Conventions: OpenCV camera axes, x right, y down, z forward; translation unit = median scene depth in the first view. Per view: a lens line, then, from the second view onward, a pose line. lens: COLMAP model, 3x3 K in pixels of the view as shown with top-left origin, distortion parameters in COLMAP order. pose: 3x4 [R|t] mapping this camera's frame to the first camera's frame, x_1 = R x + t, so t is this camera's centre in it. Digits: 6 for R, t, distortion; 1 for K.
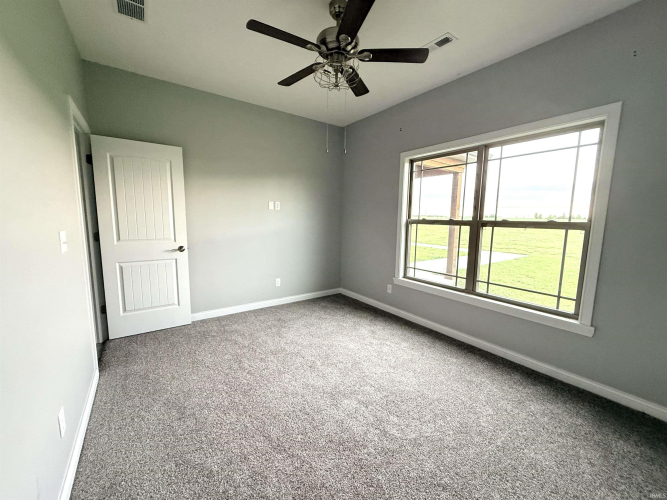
lens RADIAL K [[265.2, 0, 333.5], [0, 265.2, 250.0], [0, 0, 1]] dist [0.002116, 0.000197]
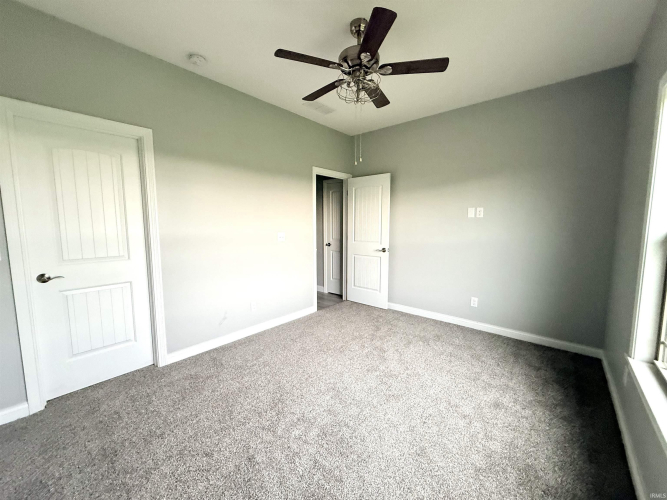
lens RADIAL K [[265.2, 0, 333.5], [0, 265.2, 250.0], [0, 0, 1]] dist [0.002116, 0.000197]
pose [[0.234322, 0.082806, -0.968626, 0.651669], [-0.119069, 0.991309, 0.055941, -0.049061], [0.964840, 0.102225, 0.242145, 0.443570]]
